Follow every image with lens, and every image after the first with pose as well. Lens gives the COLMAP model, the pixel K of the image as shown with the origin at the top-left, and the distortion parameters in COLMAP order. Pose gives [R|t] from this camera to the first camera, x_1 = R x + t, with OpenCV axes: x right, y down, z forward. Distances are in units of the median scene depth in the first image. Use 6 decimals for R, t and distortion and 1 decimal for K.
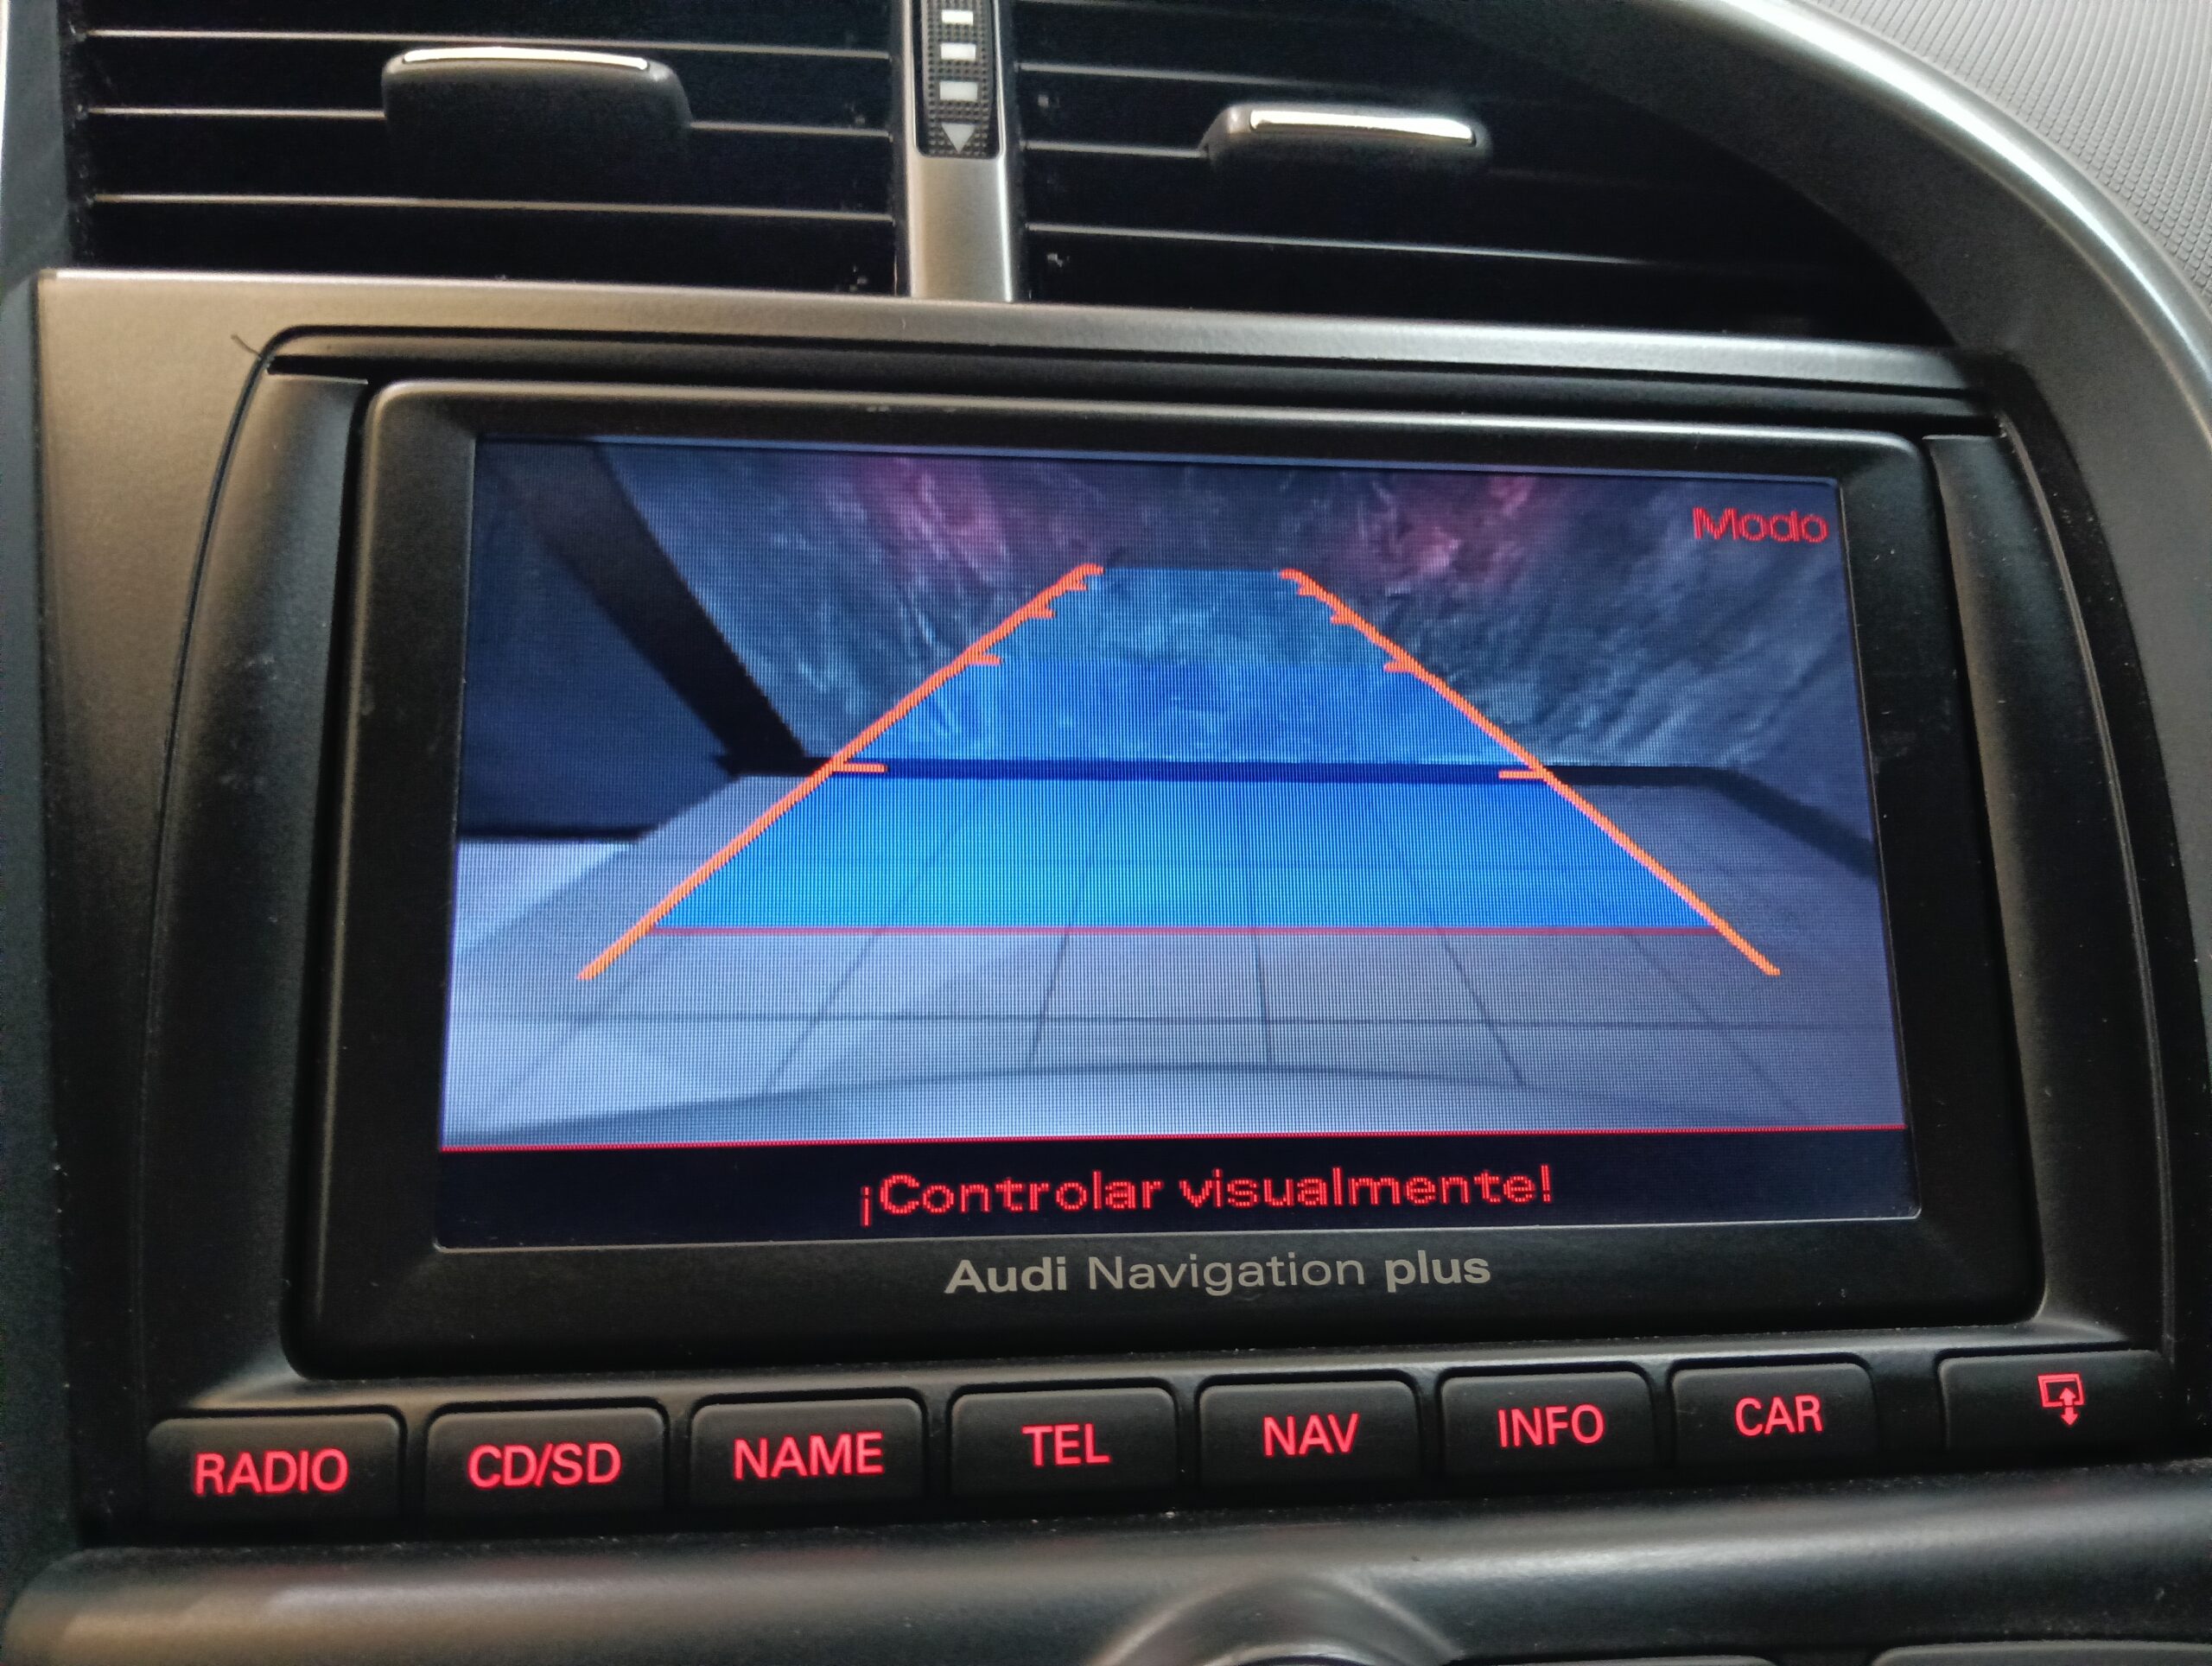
lens RADIAL K [[1828.3, 0, 1107.7], [0, 1828.3, 809.4], [0, 0, 1]] dist [0.115783, -0.323588]
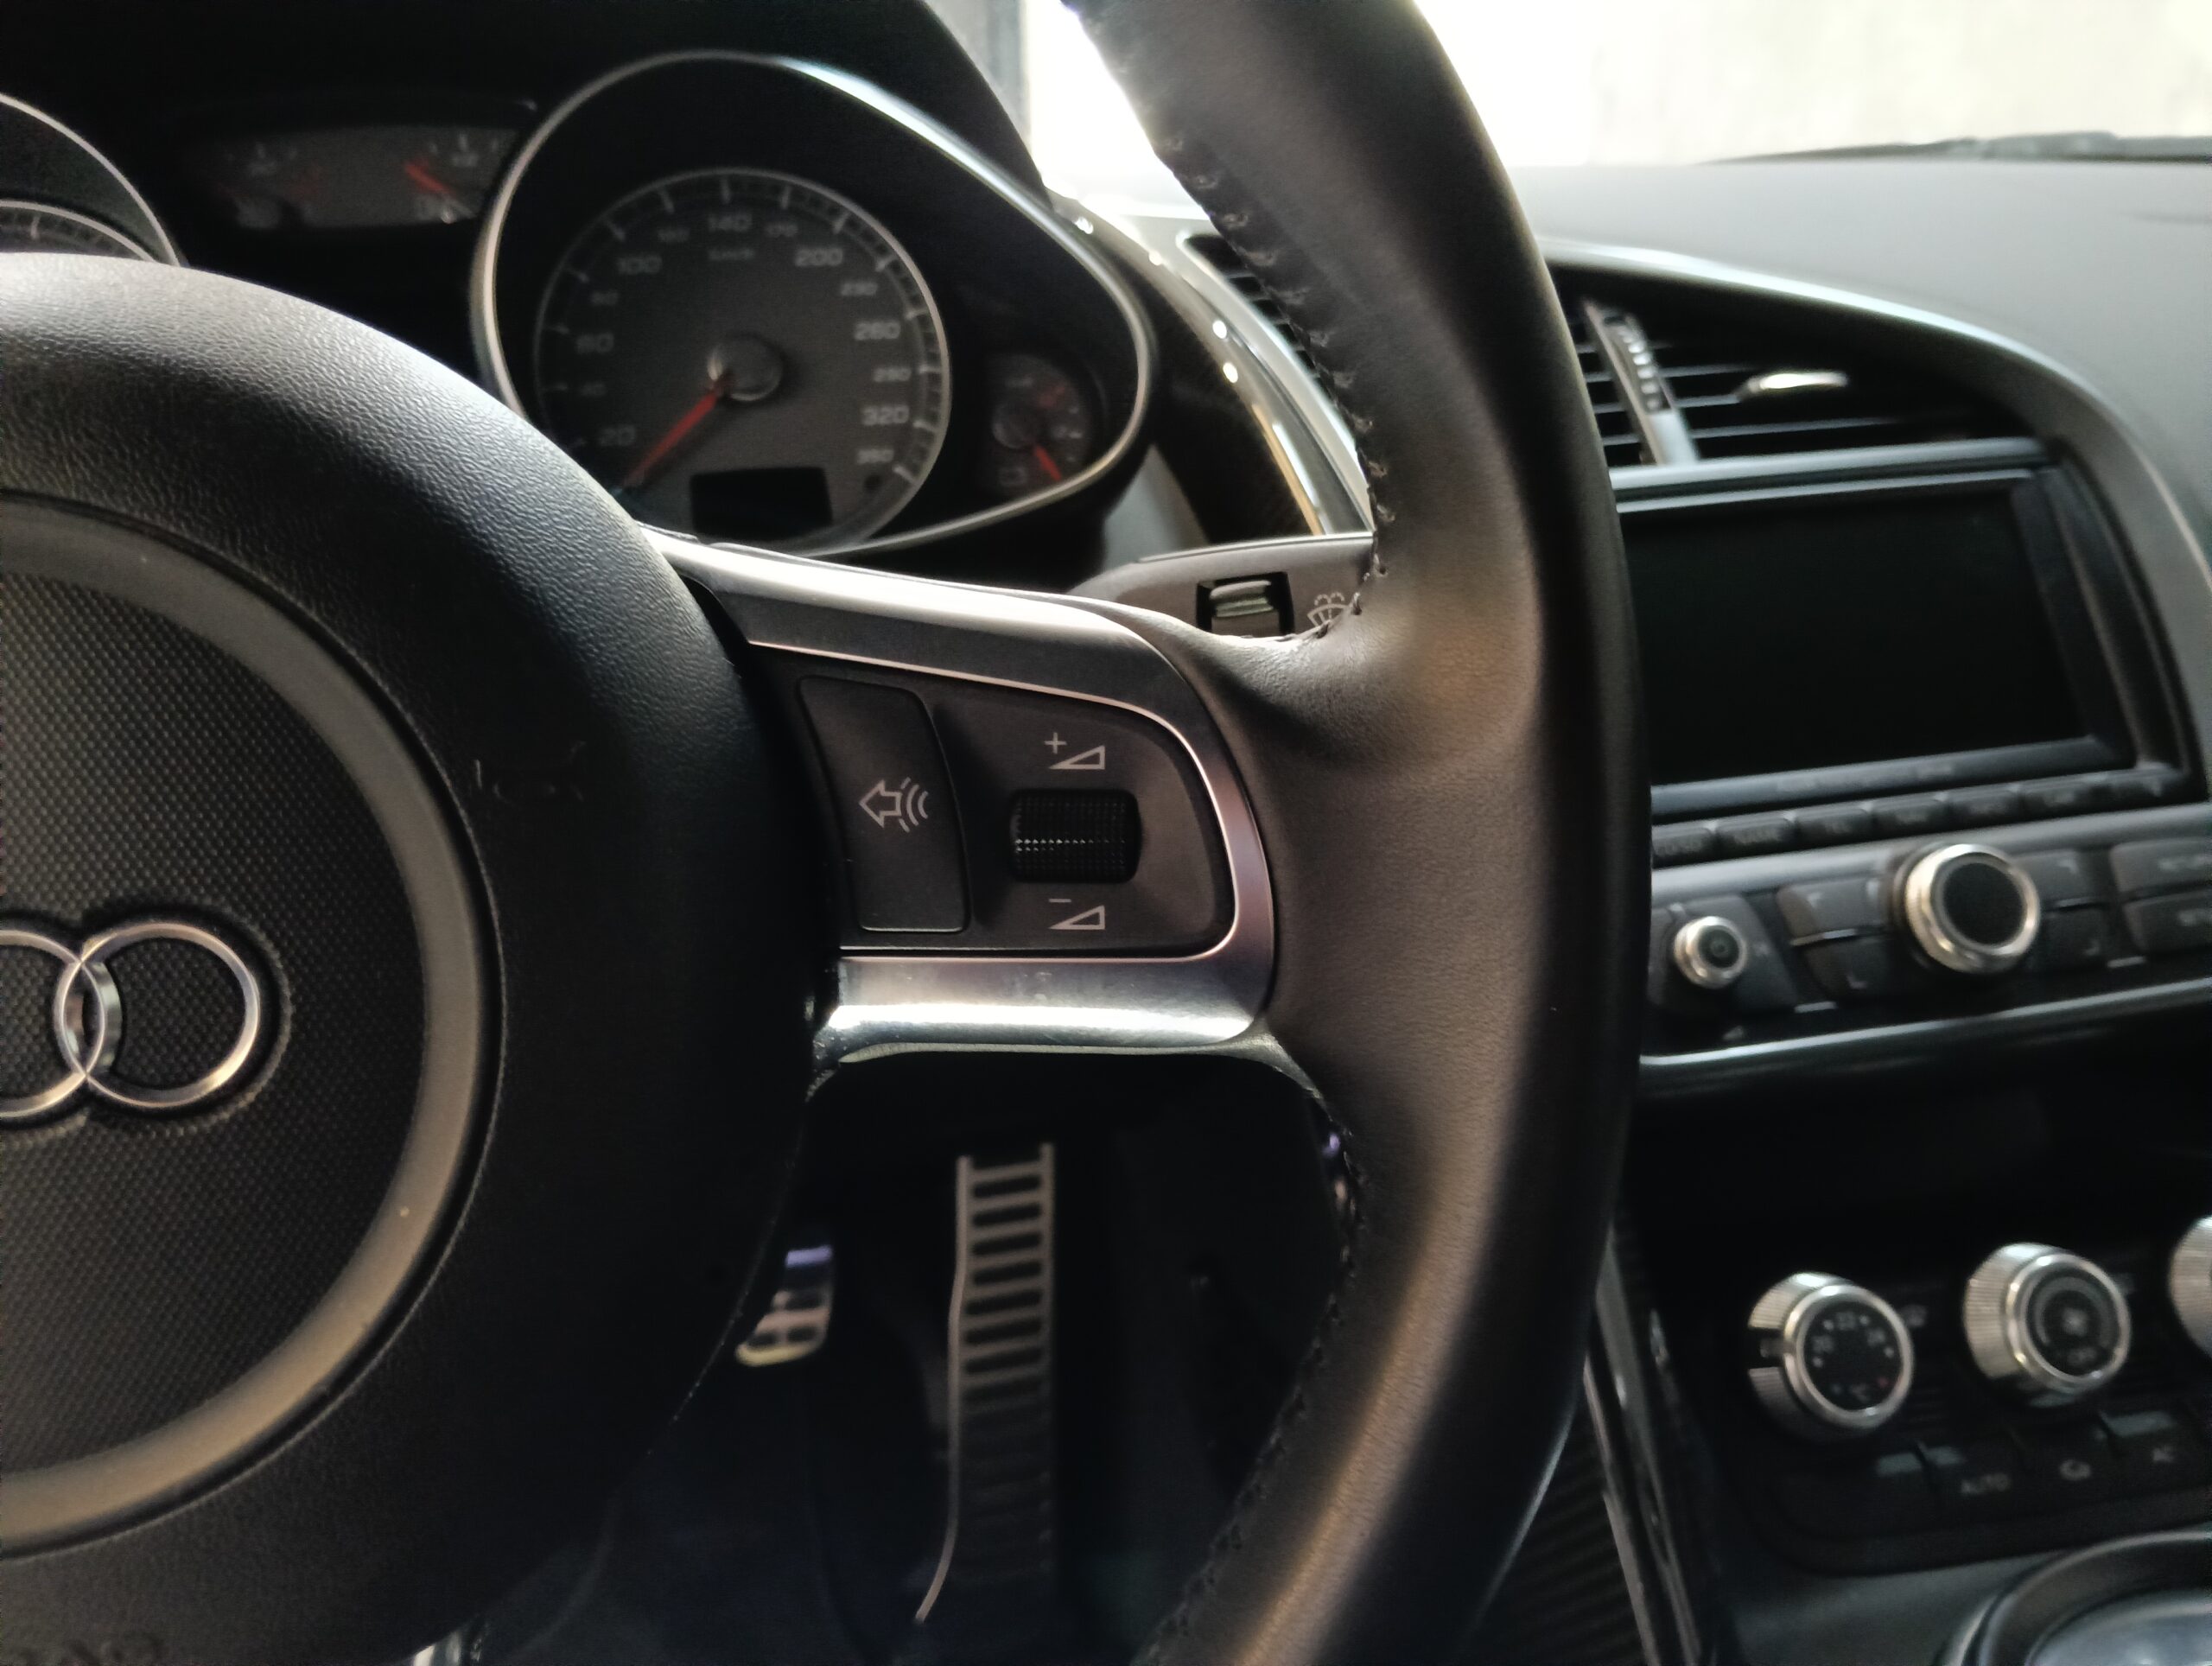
lens RADIAL K [[1803.7, 0, 1106.0], [0, 1803.7, 833.0], [0, 0, 1]] dist [0.043886, -0.112108]
pose [[0.990938, -0.131998, 0.024880, -1.137673], [0.133409, 0.988735, -0.067865, 0.351867], [-0.015642, 0.070570, 0.997384, -1.727502]]
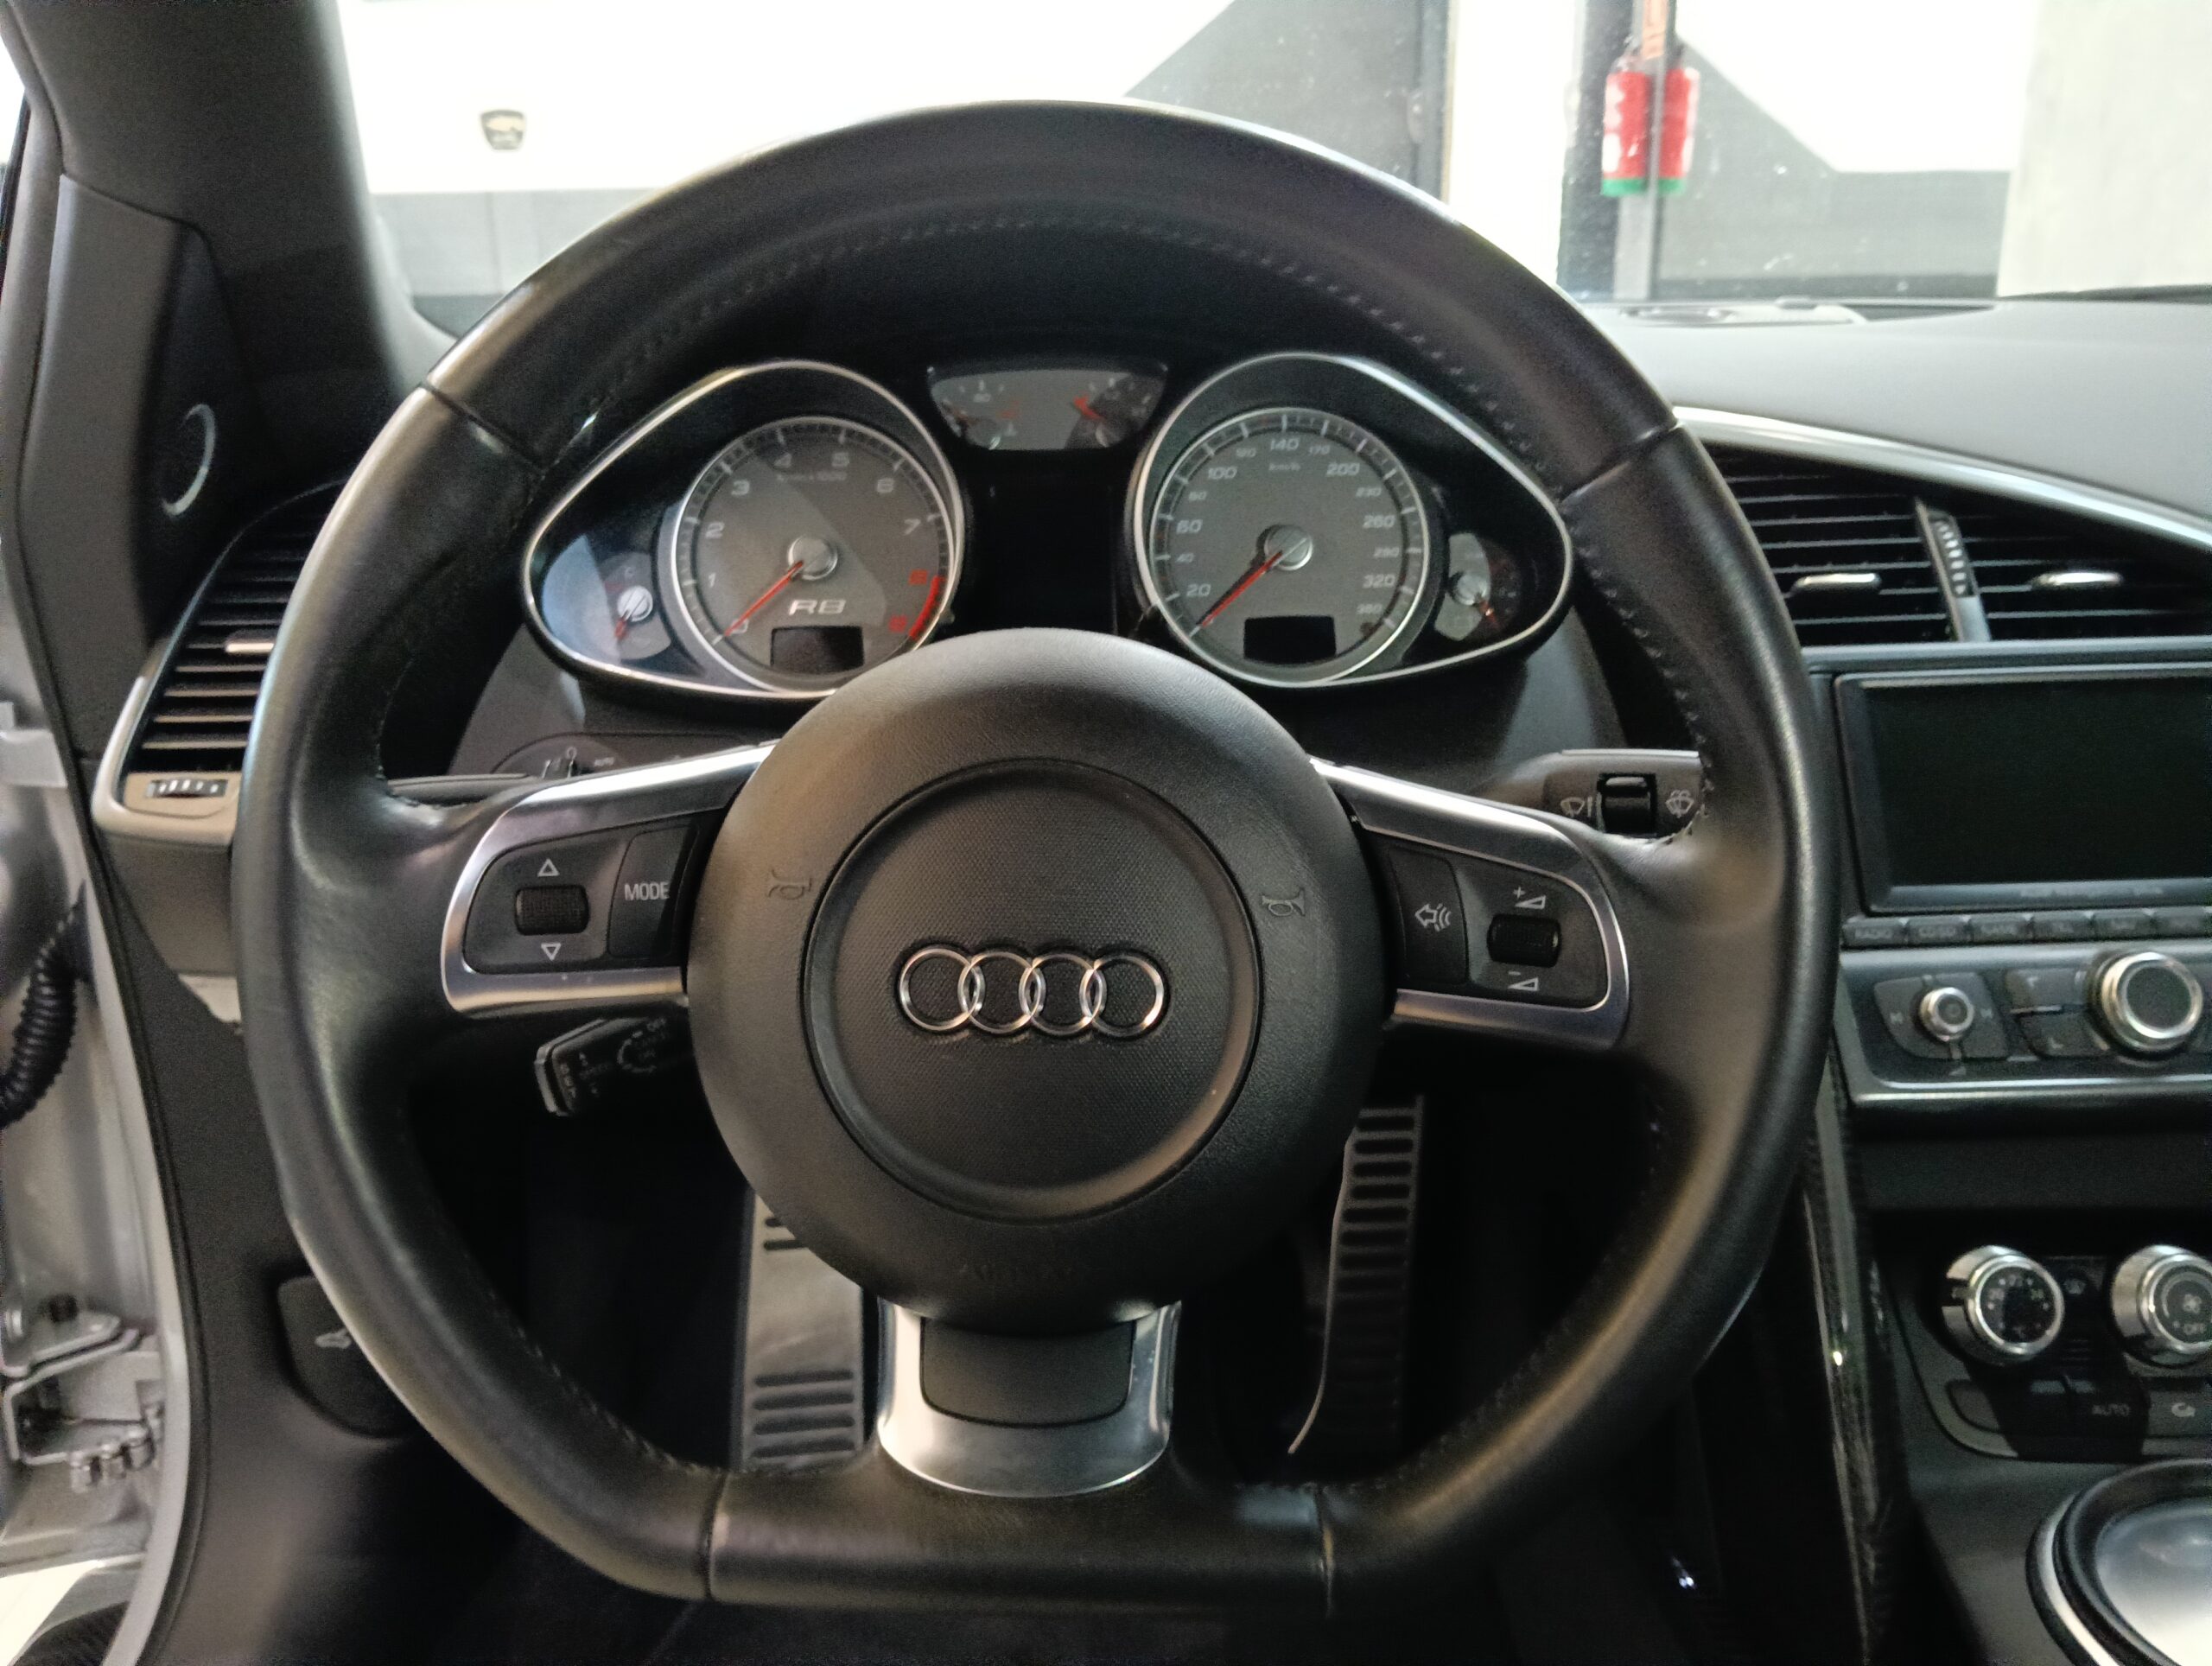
lens RADIAL K [[1803.7, 0, 1106.0], [0, 1803.7, 833.0], [0, 0, 1]] dist [0.043886, -0.112108]
pose [[0.984828, -0.047349, -0.166948, -1.267713], [0.039425, 0.997947, -0.050464, 0.225079], [0.168994, 0.043117, 0.984673, -2.949141]]
